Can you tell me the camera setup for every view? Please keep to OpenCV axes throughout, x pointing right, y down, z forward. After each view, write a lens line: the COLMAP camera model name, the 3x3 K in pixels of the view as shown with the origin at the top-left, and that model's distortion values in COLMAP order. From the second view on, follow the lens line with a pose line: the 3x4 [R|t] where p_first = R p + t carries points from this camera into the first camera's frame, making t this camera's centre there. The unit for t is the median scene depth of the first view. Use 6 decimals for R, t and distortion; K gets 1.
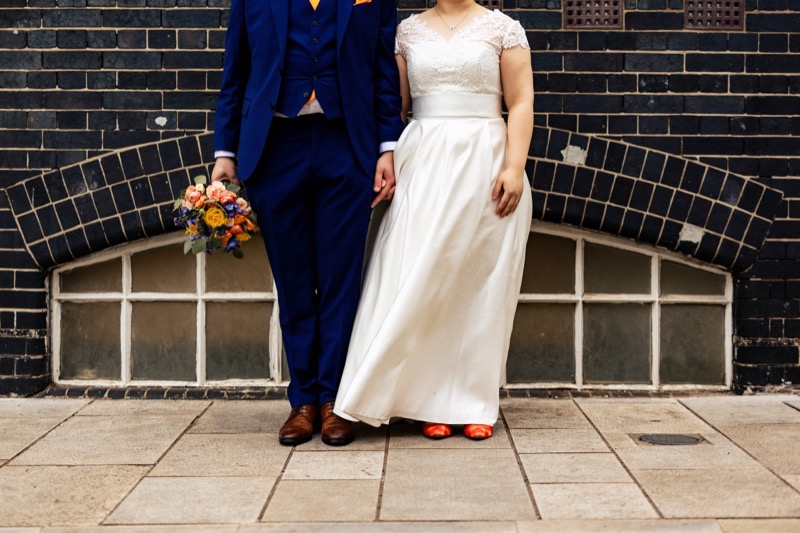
lens RADIAL K [[1125.3, 0, 399.1], [0, 1125.3, 267.1], [0, 0, 1]] dist [-0.008415, 0.000000]
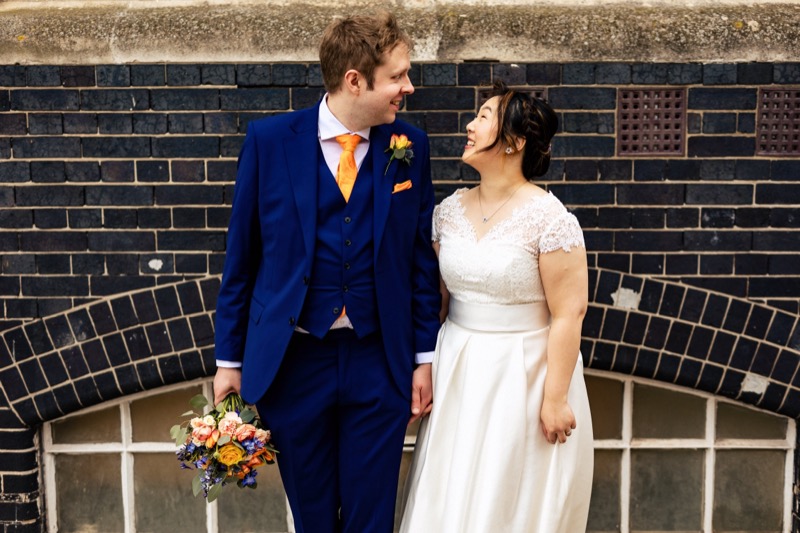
lens RADIAL K [[1125.3, 0, 402.0], [0, 1125.3, 266.2], [0, 0, 1]] dist [-0.008415, 0.000000]
pose [[0.999737, -0.014293, 0.017933, -0.035937], [0.011377, 0.988120, 0.153264, -0.260346], [-0.019911, -0.153019, 0.988023, 0.131523]]
